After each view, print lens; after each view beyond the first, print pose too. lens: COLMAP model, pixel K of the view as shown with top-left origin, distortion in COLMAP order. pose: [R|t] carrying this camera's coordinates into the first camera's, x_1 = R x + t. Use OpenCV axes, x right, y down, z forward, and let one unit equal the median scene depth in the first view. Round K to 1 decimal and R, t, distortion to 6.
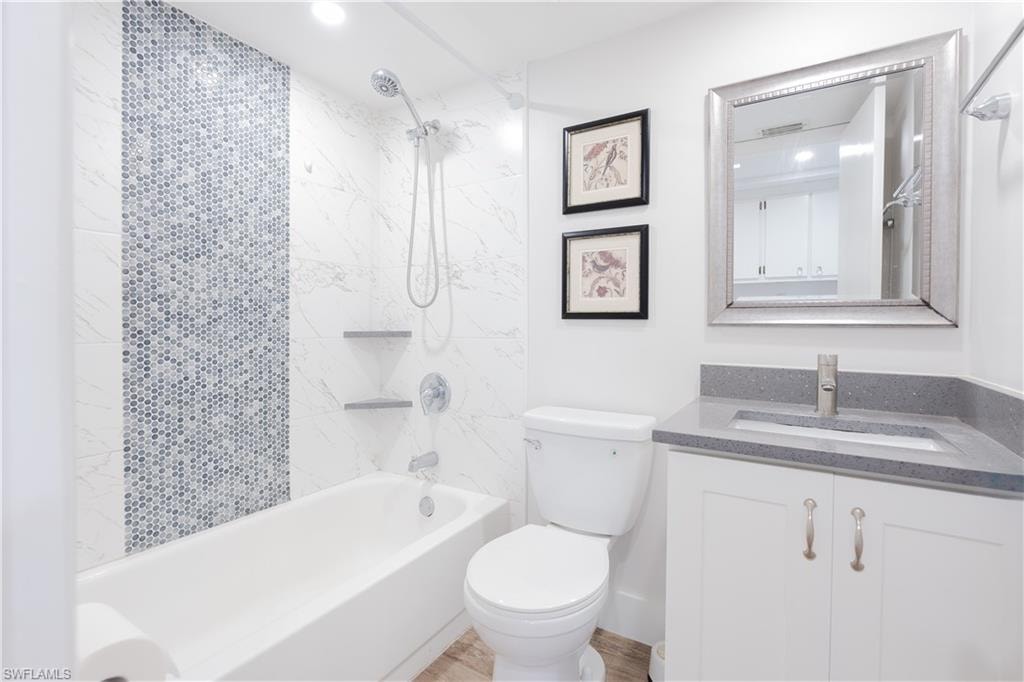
lens RADIAL K [[463.7, 0, 509.2], [0, 463.7, 329.4], [0, 0, 1]] dist [-0.013726, 0.001125]
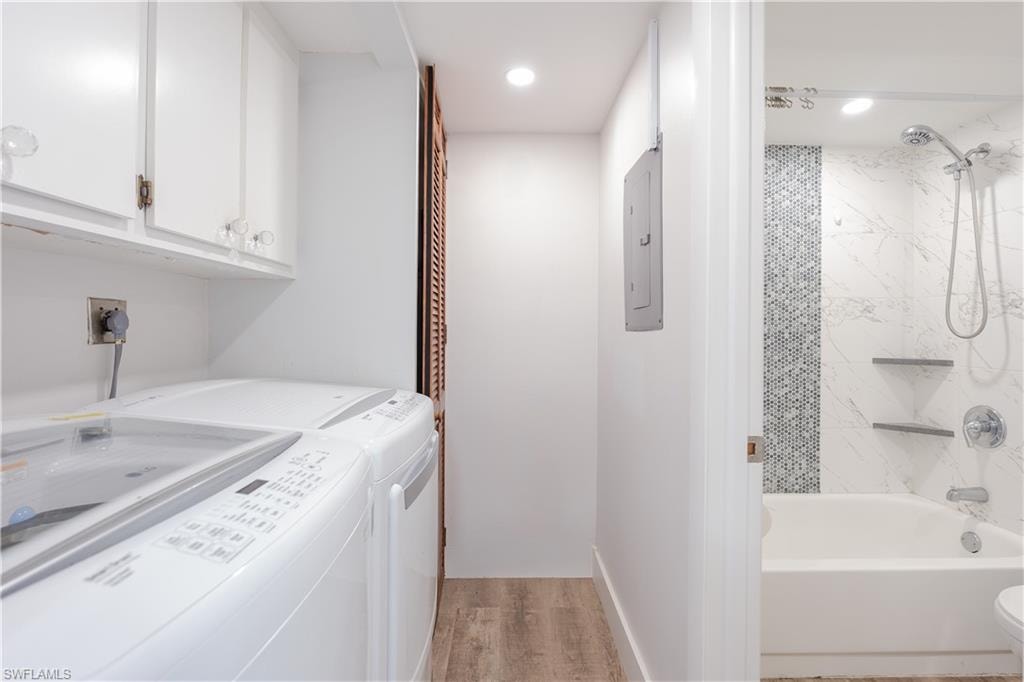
lens RADIAL K [[470.4, 0, 510.4], [0, 470.4, 328.8], [0, 0, 1]] dist [-0.009605, 0.000420]
pose [[0.532247, -0.001780, -0.846587, 0.151186], [-0.013044, 0.999862, -0.010303, -0.047841], [0.846488, 0.016527, 0.532151, -0.388559]]
